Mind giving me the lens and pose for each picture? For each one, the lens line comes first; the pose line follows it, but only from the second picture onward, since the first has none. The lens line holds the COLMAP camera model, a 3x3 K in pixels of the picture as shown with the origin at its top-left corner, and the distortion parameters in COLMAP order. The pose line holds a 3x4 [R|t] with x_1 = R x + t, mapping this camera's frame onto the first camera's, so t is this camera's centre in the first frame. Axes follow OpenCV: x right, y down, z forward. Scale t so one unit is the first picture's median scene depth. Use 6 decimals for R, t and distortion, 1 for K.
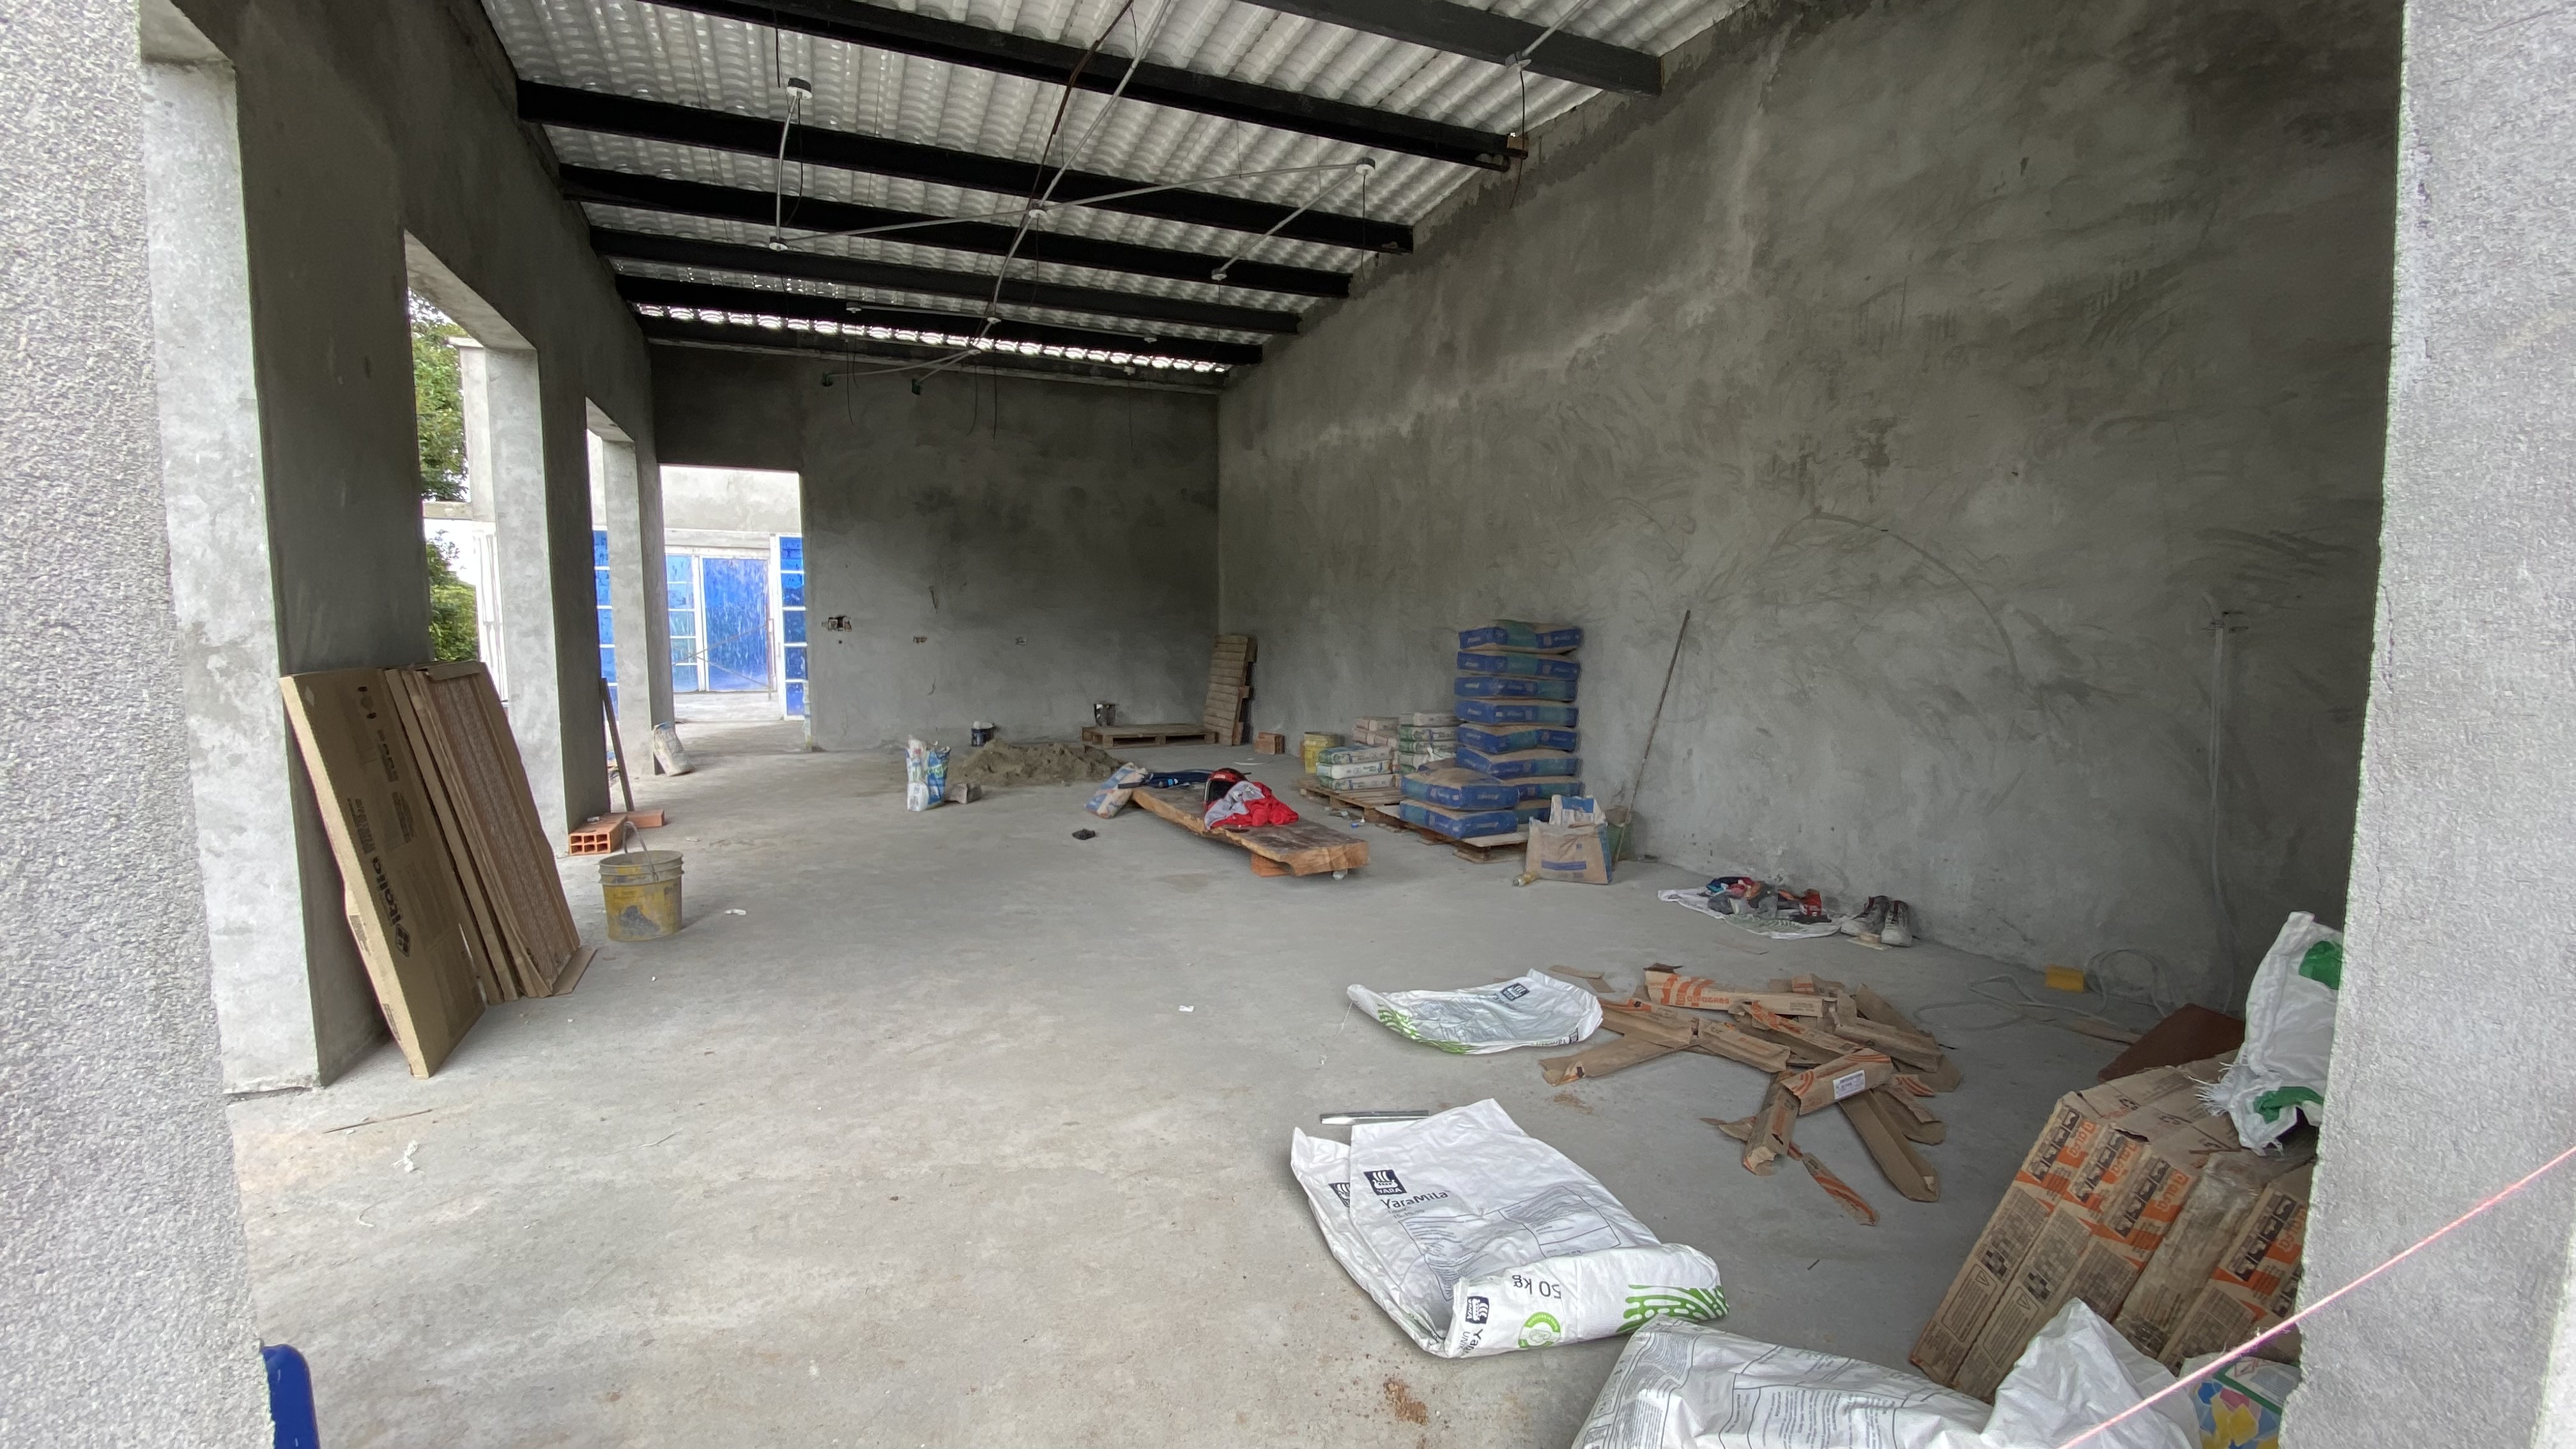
lens RADIAL K [[1043.0, 0, 1292.7], [0, 1043.0, 733.3], [0, 0, 1]] dist [0.033657, -0.031701]
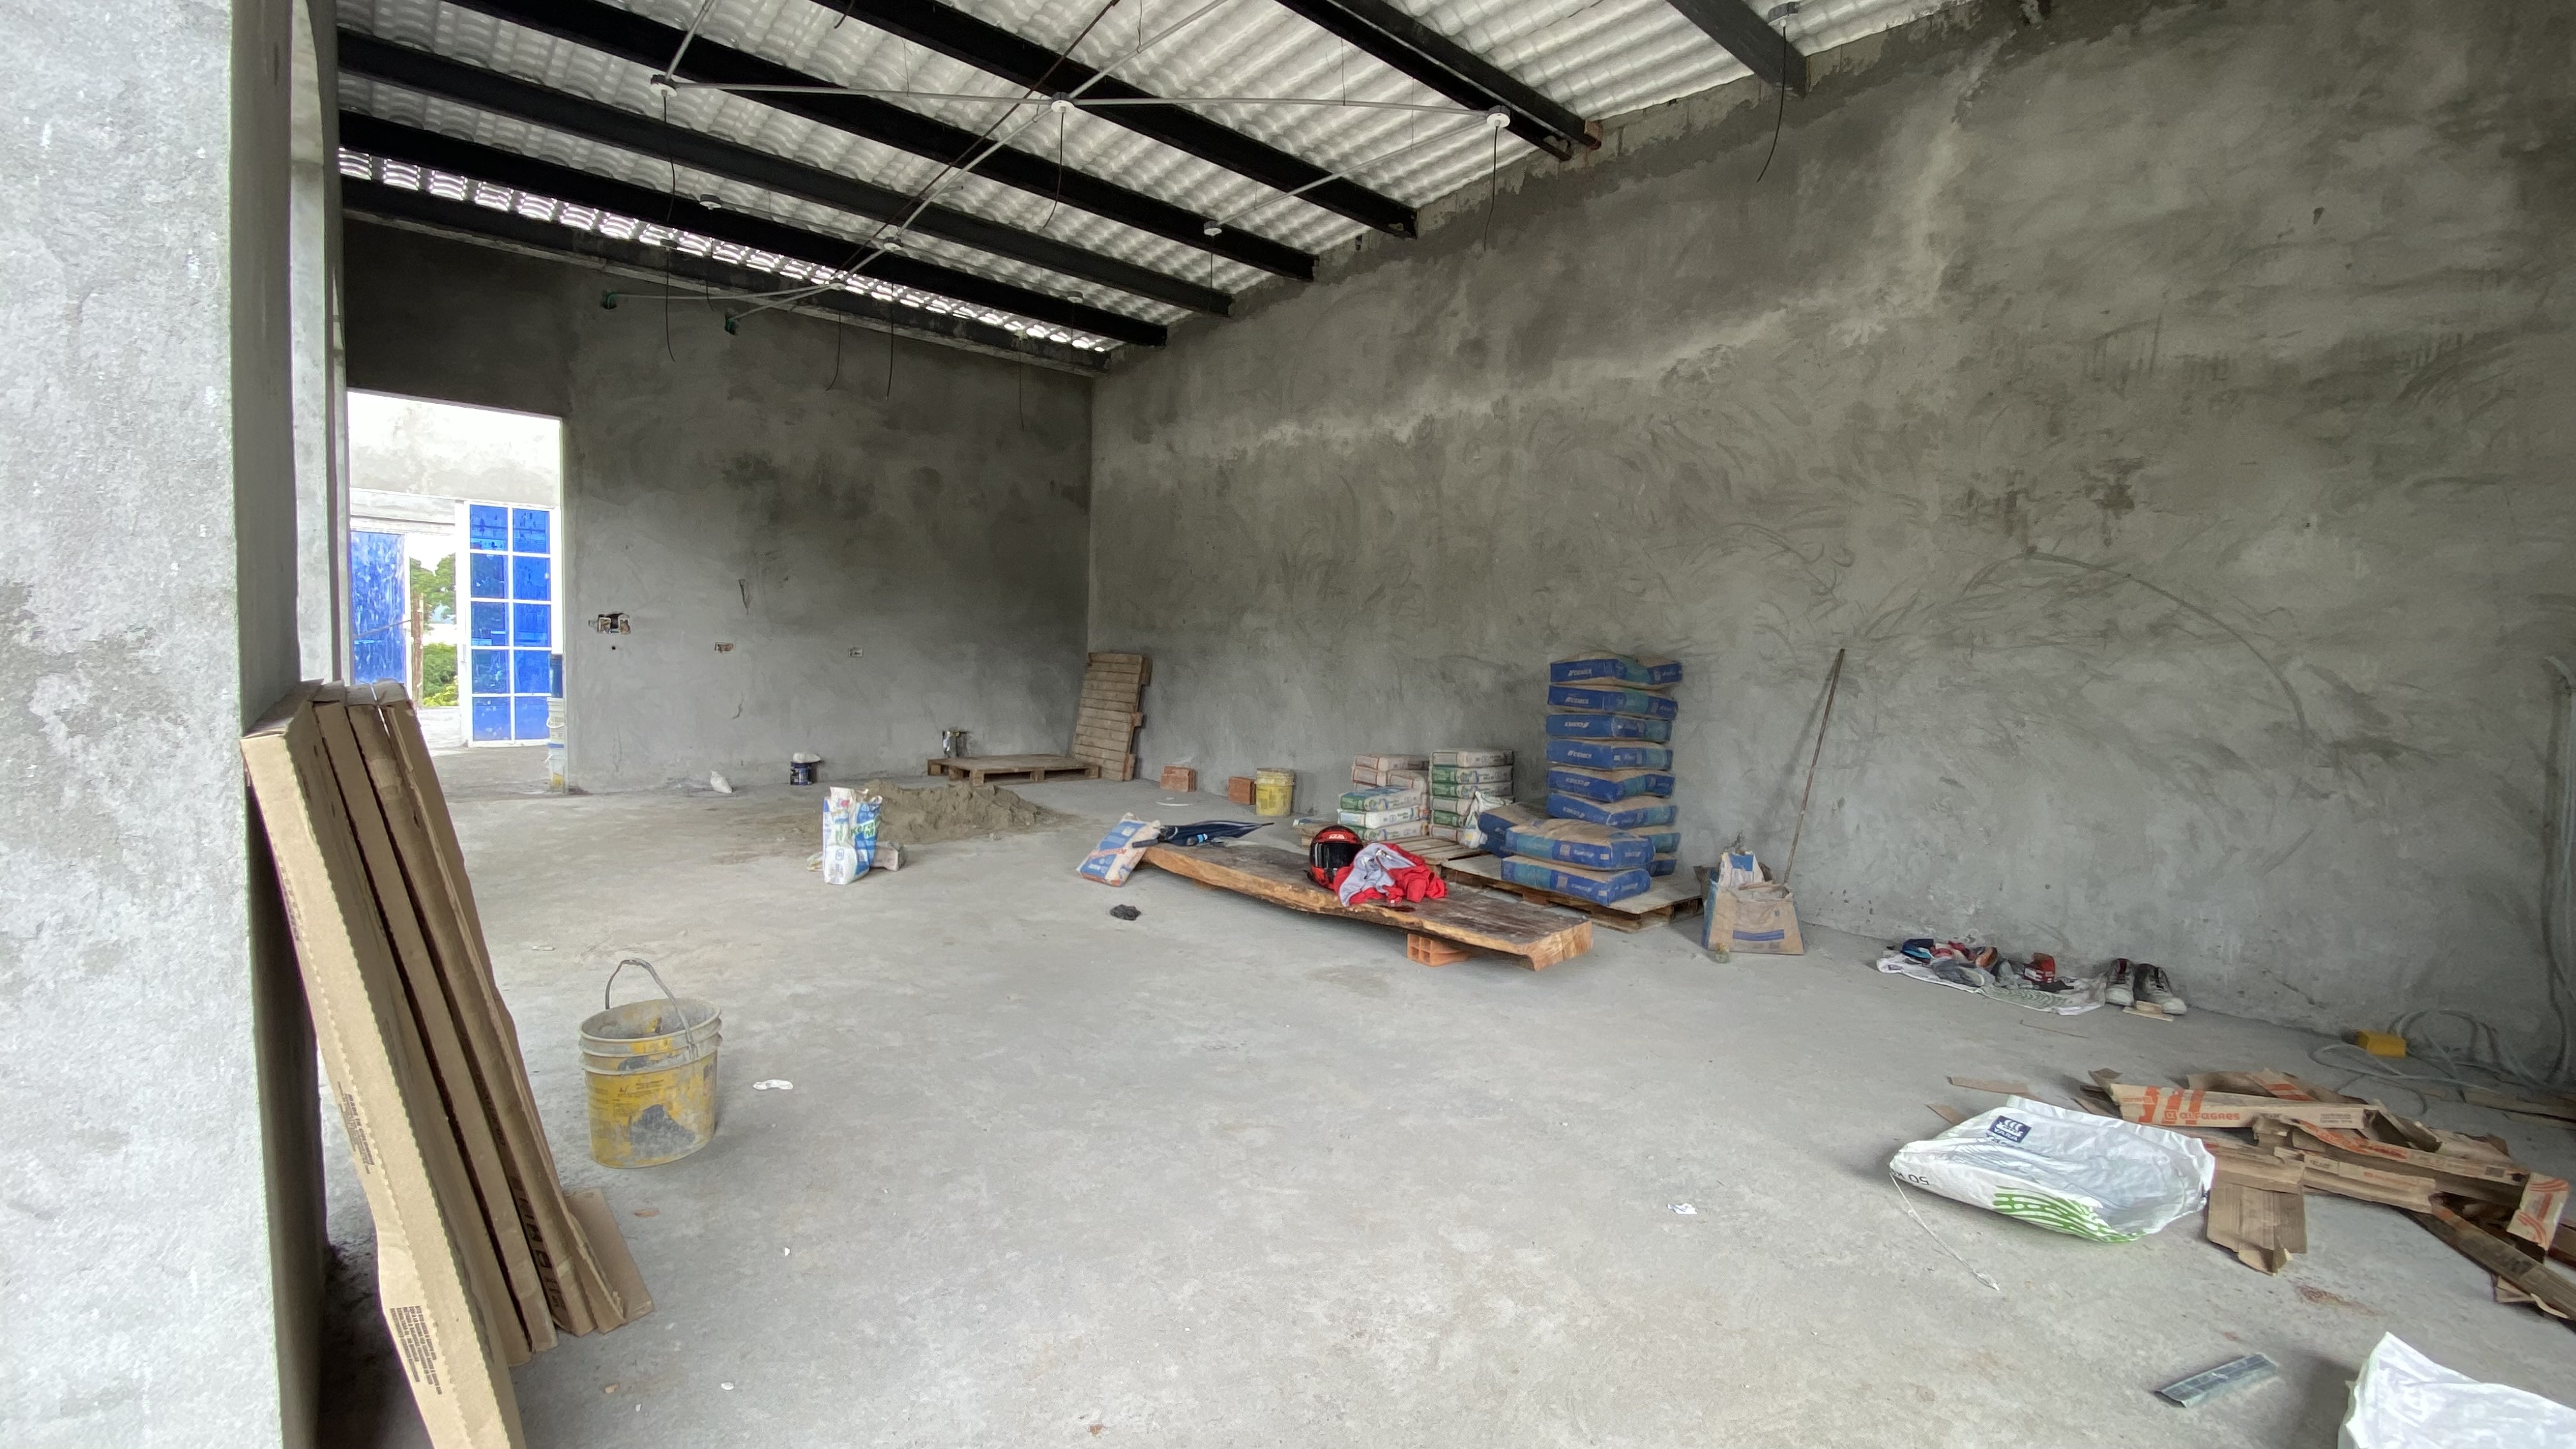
lens RADIAL K [[1041.8, 0, 1286.1], [0, 1041.8, 729.5], [0, 0, 1]] dist [0.023167, -0.021593]
pose [[0.953988, 0.008514, 0.299724, -0.396268], [-0.002112, 0.999763, -0.021675, -0.026937], [-0.299838, 0.020045, 0.953780, 0.285889]]
